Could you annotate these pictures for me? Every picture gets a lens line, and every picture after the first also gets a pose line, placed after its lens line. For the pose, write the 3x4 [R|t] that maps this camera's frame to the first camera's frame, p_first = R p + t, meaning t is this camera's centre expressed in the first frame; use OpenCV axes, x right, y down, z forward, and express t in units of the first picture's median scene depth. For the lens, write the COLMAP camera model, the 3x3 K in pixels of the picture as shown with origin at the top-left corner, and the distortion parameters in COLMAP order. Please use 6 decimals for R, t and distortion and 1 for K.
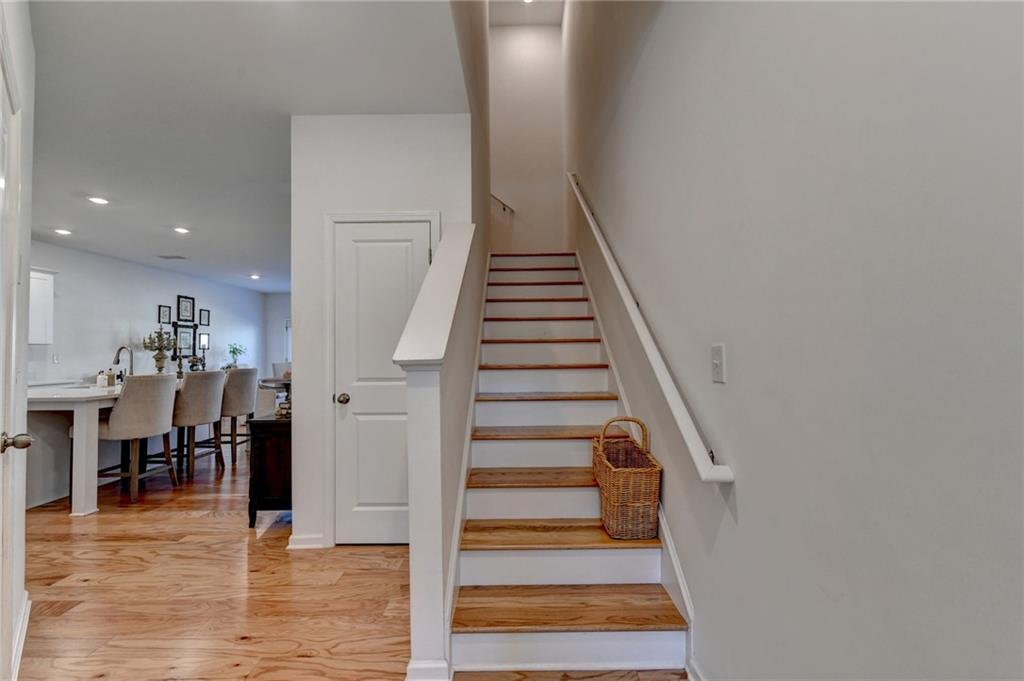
lens RADIAL K [[408.4, 0, 512.7], [0, 408.4, 344.2], [0, 0, 1]] dist [-0.007163, -0.000140]
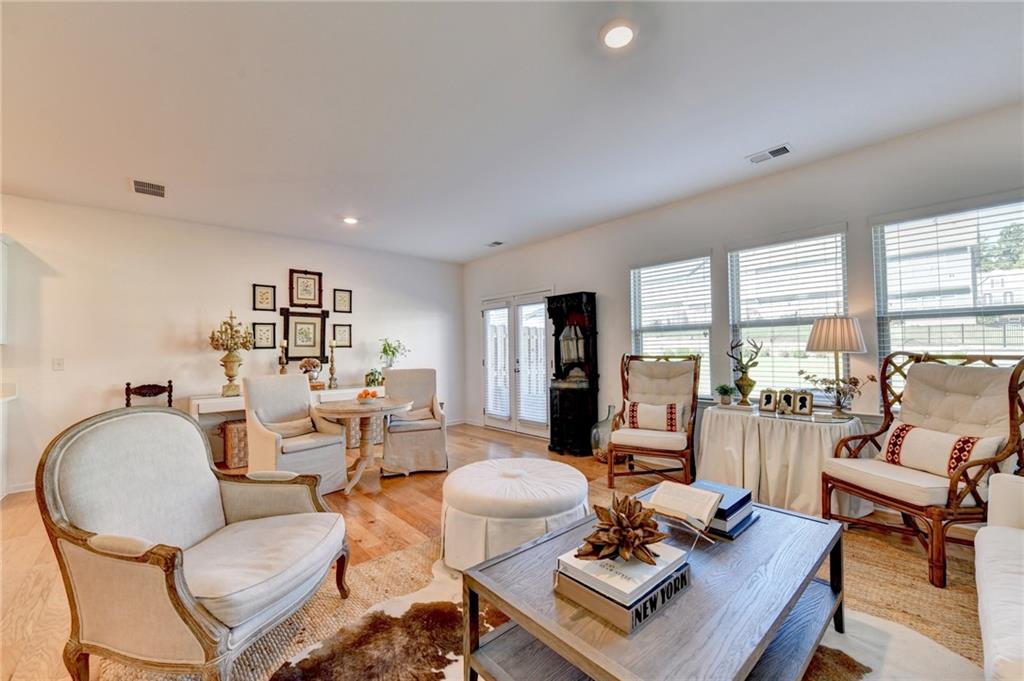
lens RADIAL K [[408.4, 0, 513.8], [0, 408.4, 342.9], [0, 0, 1]] dist [-0.007163, -0.000140]
pose [[0.671024, -0.011741, -0.741343, -0.055416], [0.018158, 0.999835, 0.000601, 0.010496], [0.741214, -0.013865, 0.671126, 0.796409]]
